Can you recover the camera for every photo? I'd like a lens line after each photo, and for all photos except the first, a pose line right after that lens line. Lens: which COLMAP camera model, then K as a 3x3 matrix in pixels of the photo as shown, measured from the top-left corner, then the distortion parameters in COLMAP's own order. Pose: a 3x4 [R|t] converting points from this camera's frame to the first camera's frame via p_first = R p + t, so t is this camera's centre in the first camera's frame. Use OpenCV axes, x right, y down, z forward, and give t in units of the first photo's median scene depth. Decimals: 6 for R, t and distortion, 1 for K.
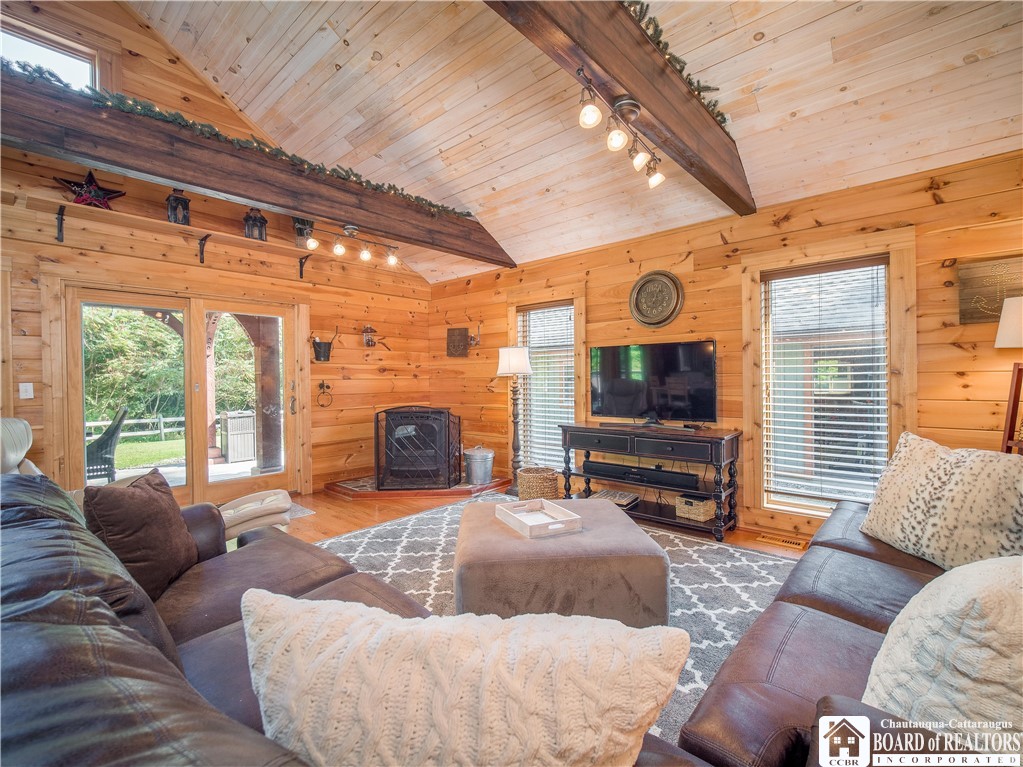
lens RADIAL K [[464.3, 0, 511.5], [0, 464.3, 383.5], [0, 0, 1]] dist [-0.002454, -0.000867]
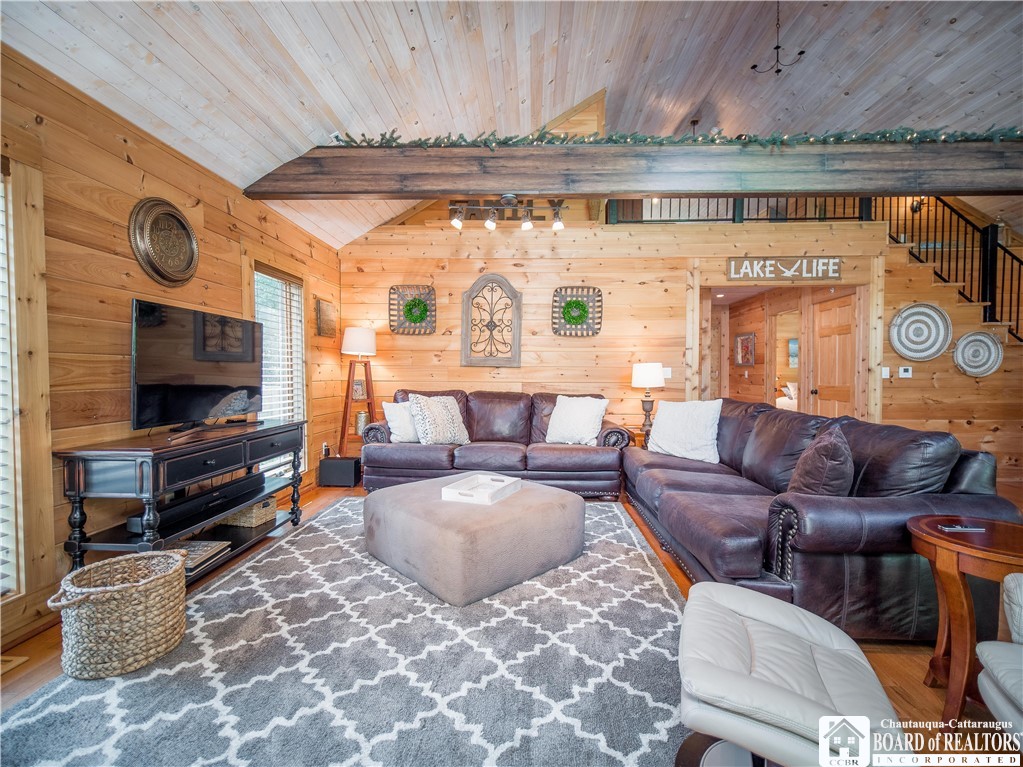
lens RADIAL K [[464.3, 0, 511.5], [0, 464.3, 383.5], [0, 0, 1]] dist [-0.002454, -0.000867]
pose [[-0.631871, -0.007862, 0.775034, -0.580050], [0.014473, 0.999655, 0.021940, 0.013725], [-0.774938, 0.025080, -0.631539, 1.158224]]
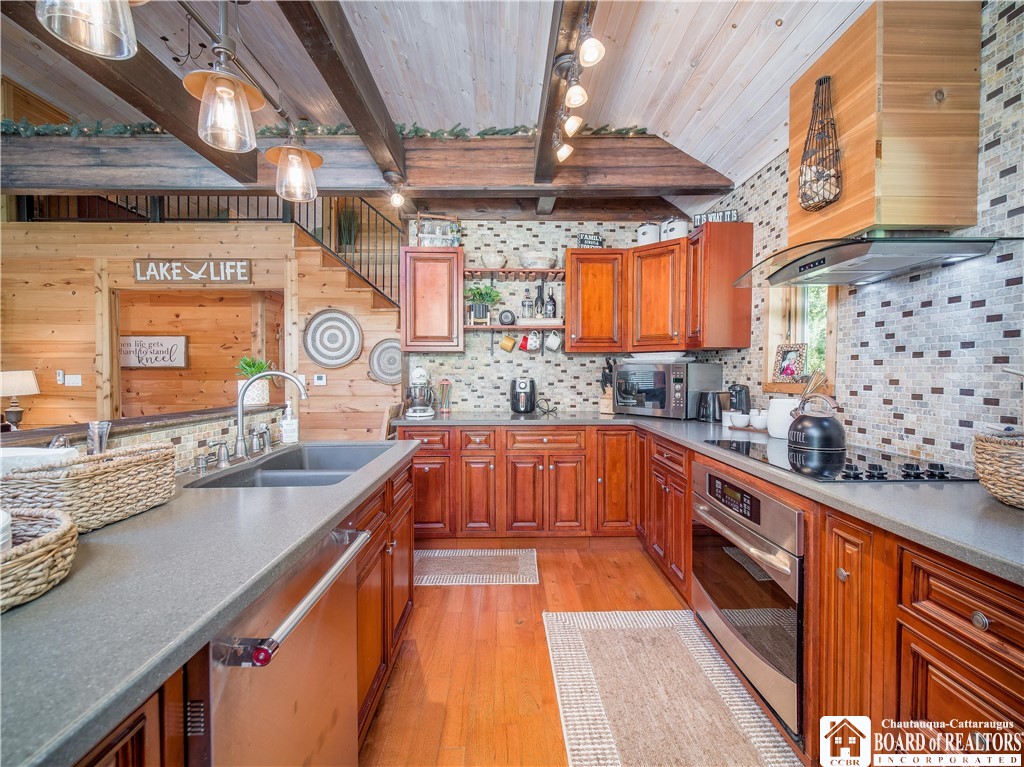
lens RADIAL K [[461.0, 0, 512.5], [0, 461.0, 386.7], [0, 0, 1]] dist [0.001113, -0.000285]
pose [[-0.678907, -0.012495, 0.734118, -1.564453], [0.014814, 0.999419, 0.030710, 0.014578], [-0.734075, 0.031724, -0.678327, -0.072358]]
